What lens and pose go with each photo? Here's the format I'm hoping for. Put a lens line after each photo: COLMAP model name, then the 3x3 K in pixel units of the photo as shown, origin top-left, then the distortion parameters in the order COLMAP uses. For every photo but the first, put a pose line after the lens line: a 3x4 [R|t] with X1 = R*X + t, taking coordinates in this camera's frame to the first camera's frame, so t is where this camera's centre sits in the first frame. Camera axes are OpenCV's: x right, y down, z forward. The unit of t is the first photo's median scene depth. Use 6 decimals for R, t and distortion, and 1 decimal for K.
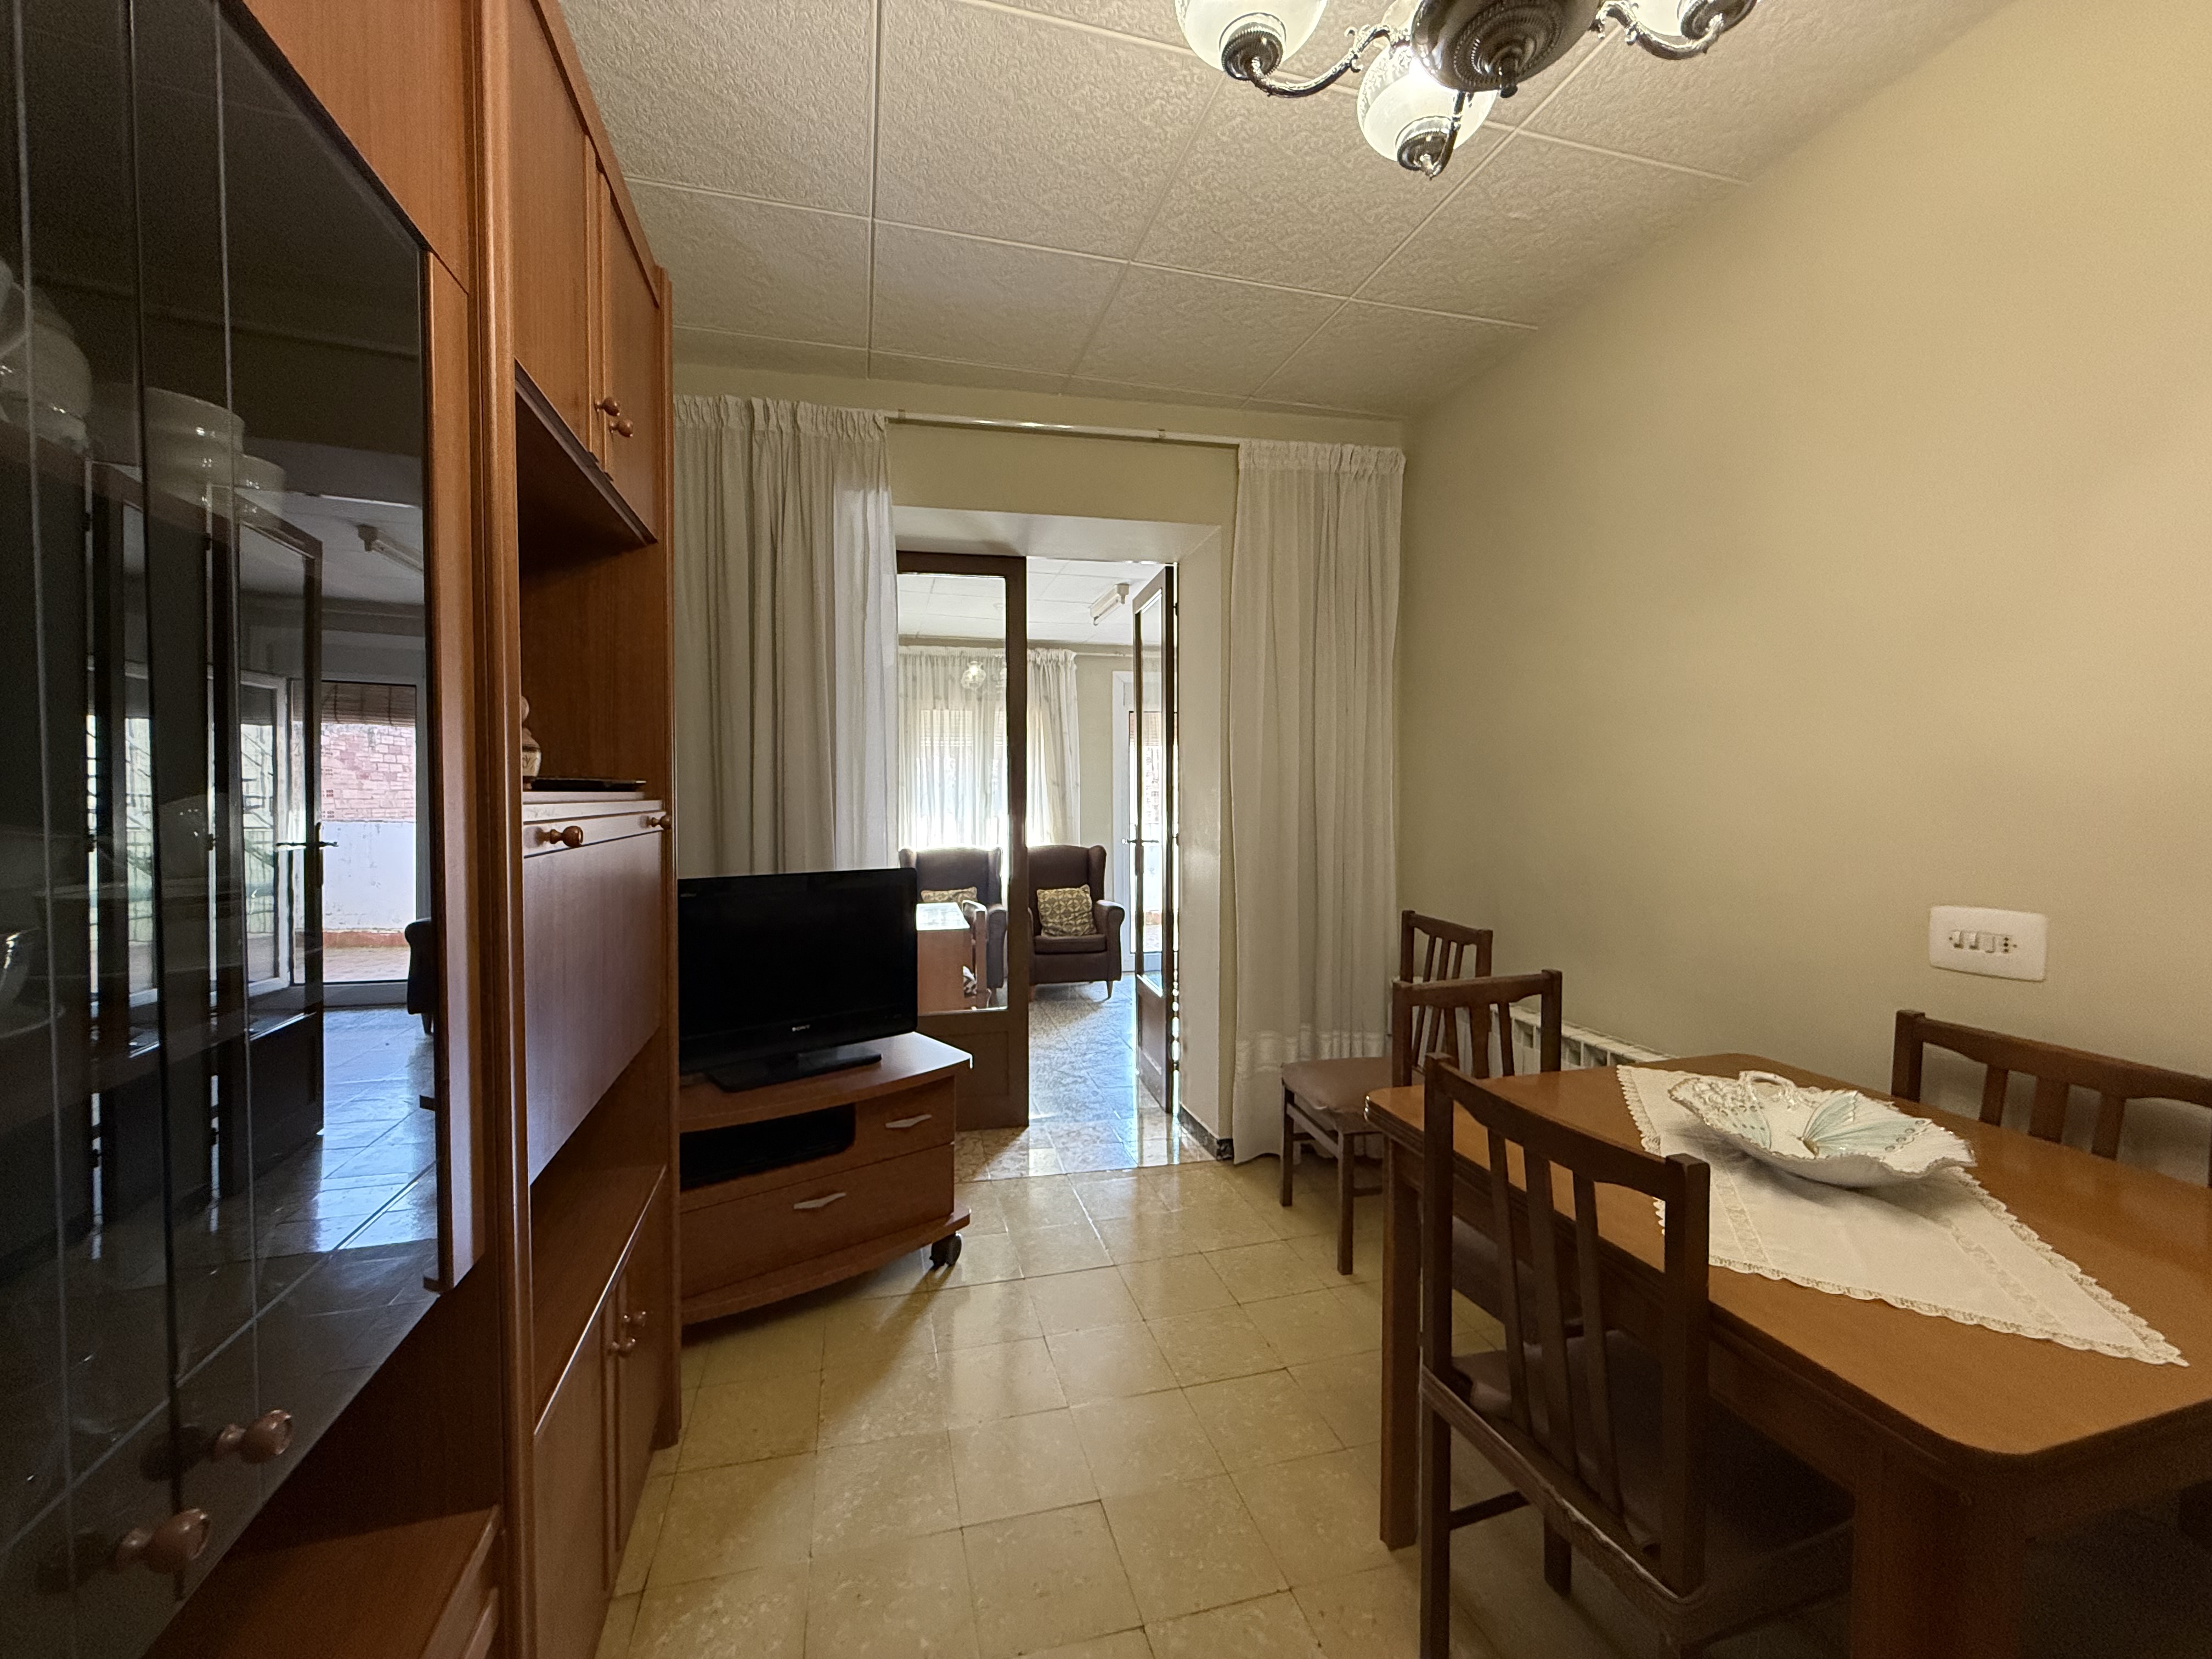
lens RADIAL K [[881.2, 0, 1102.0], [0, 881.2, 830.4], [0, 0, 1]] dist [0.000209, 0.000300]
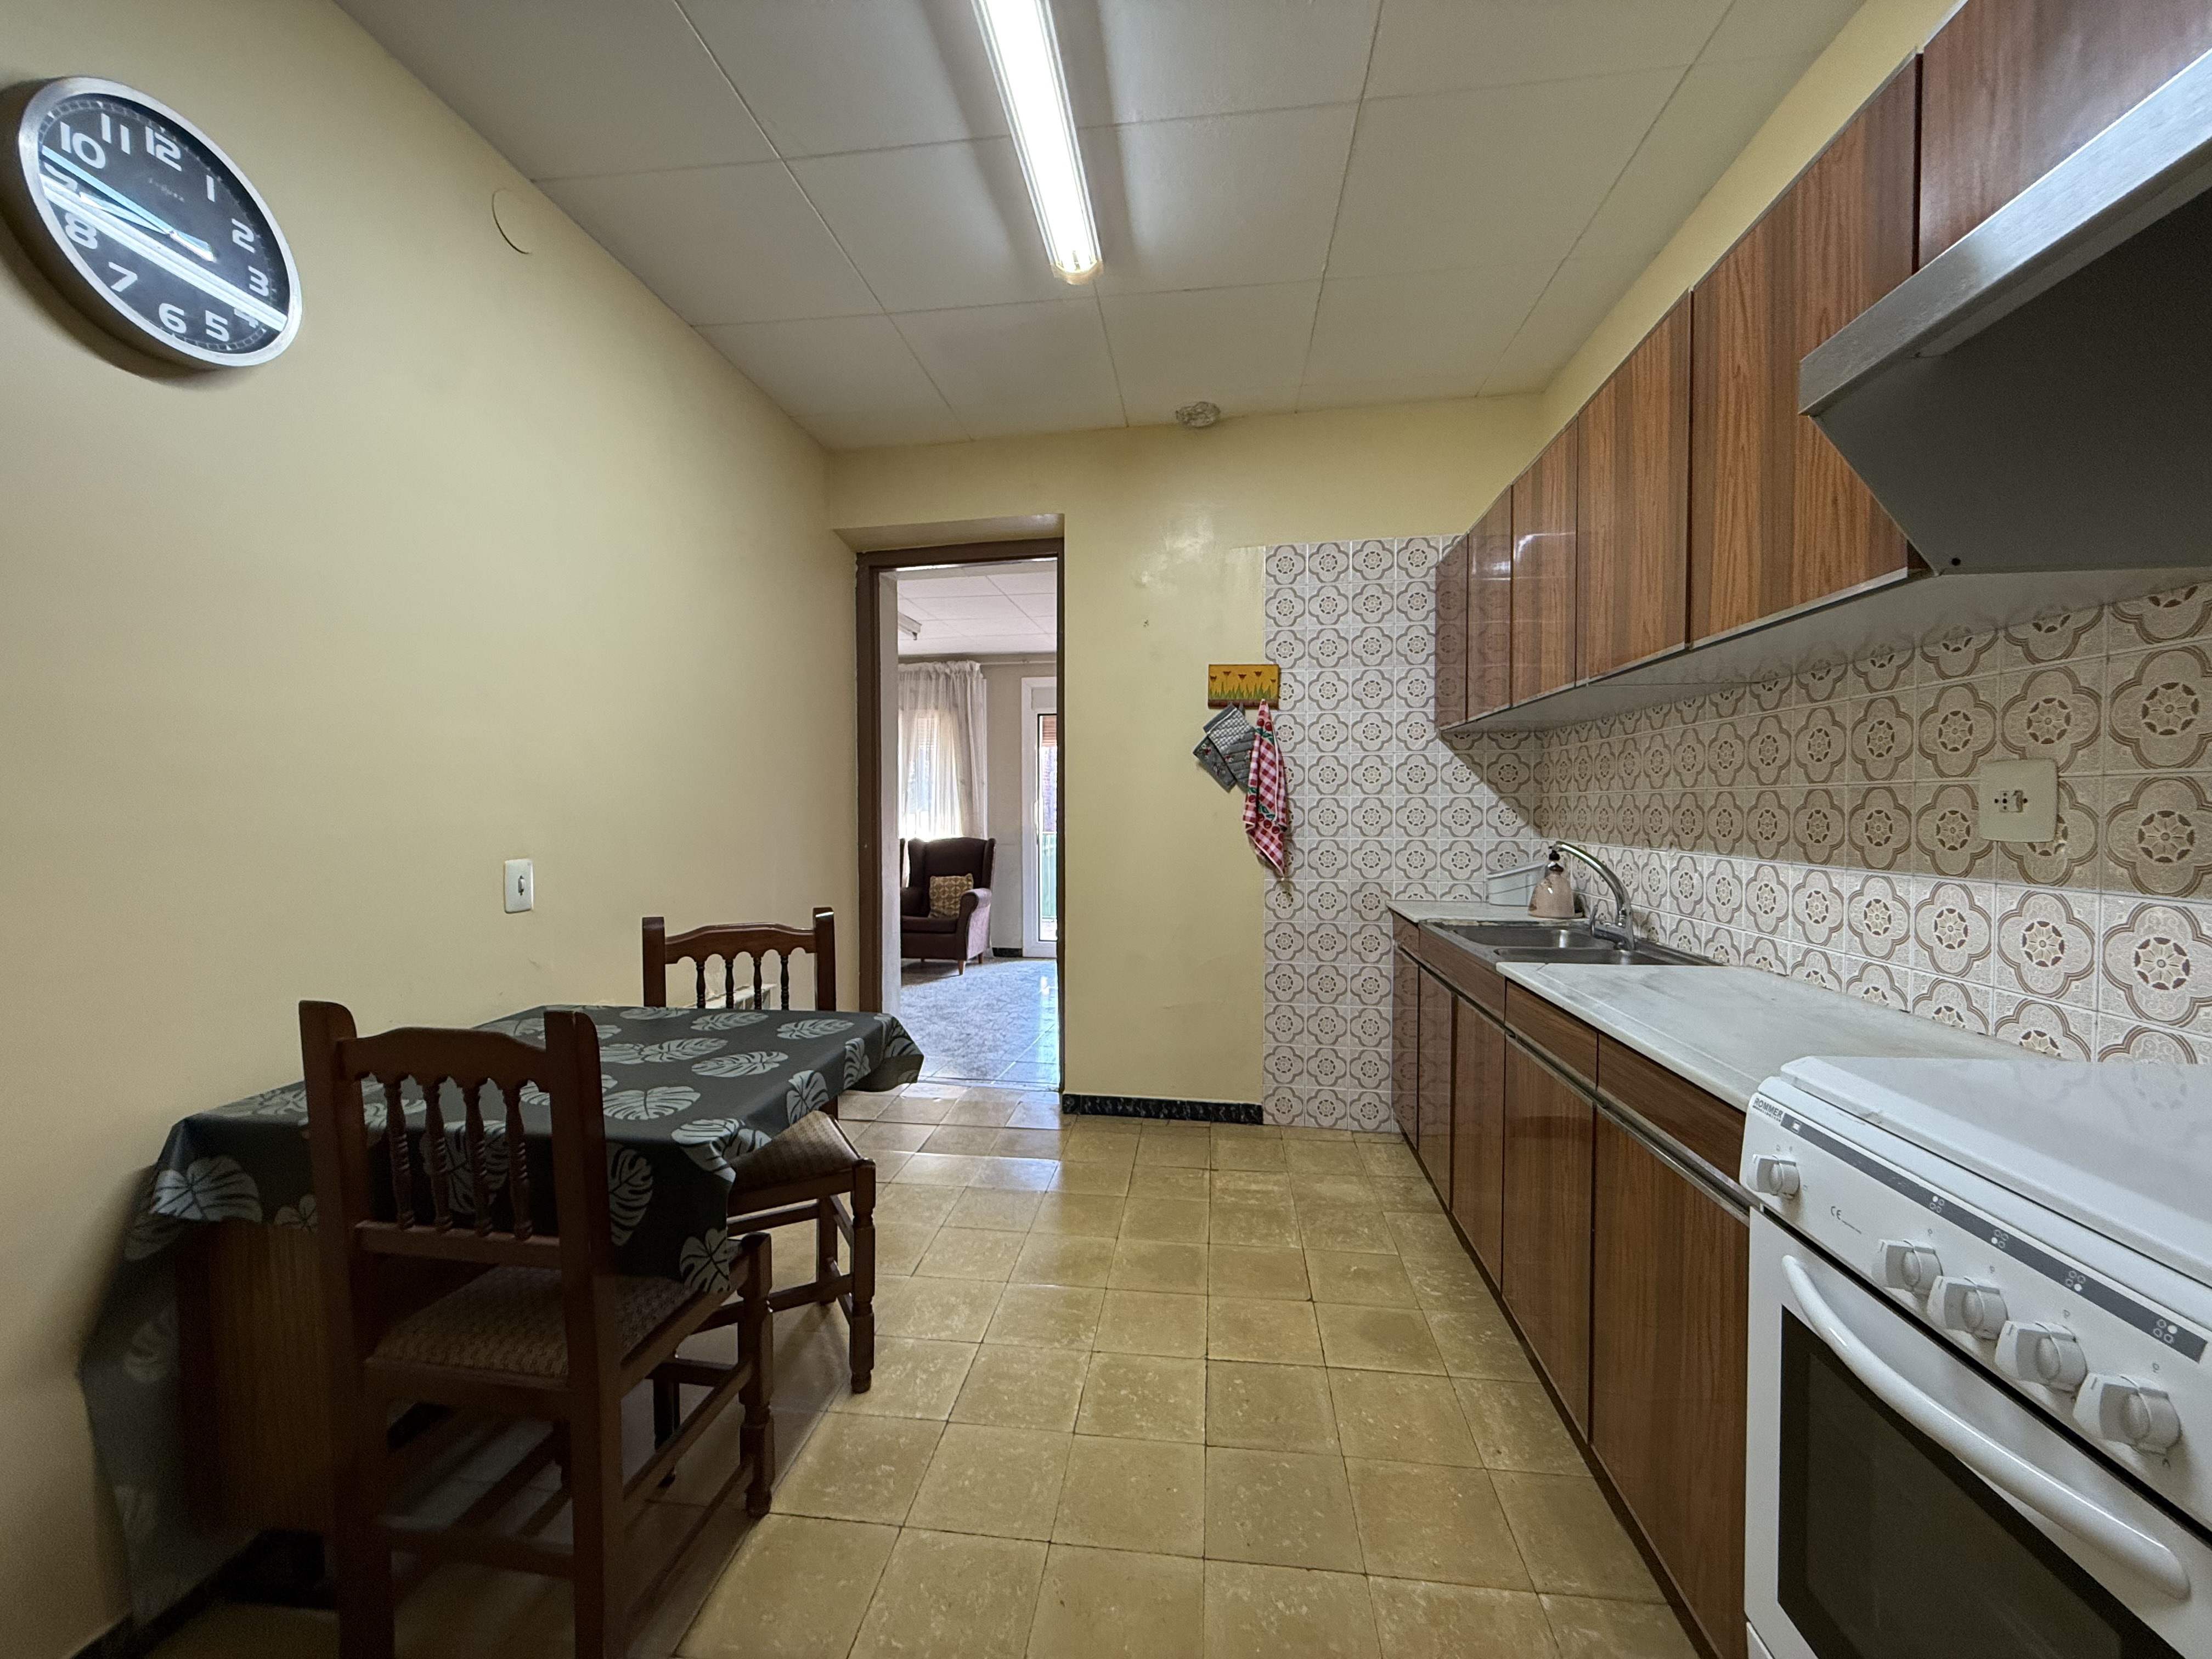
lens RADIAL K [[881.2, 0, 1102.0], [0, 881.2, 830.4], [0, 0, 1]] dist [0.000209, 0.000300]
pose [[0.918573, 0.017206, -0.394878, 0.576988], [-0.017920, 0.999838, 0.001879, 0.002605], [0.394846, 0.005350, 0.918732, 0.050178]]
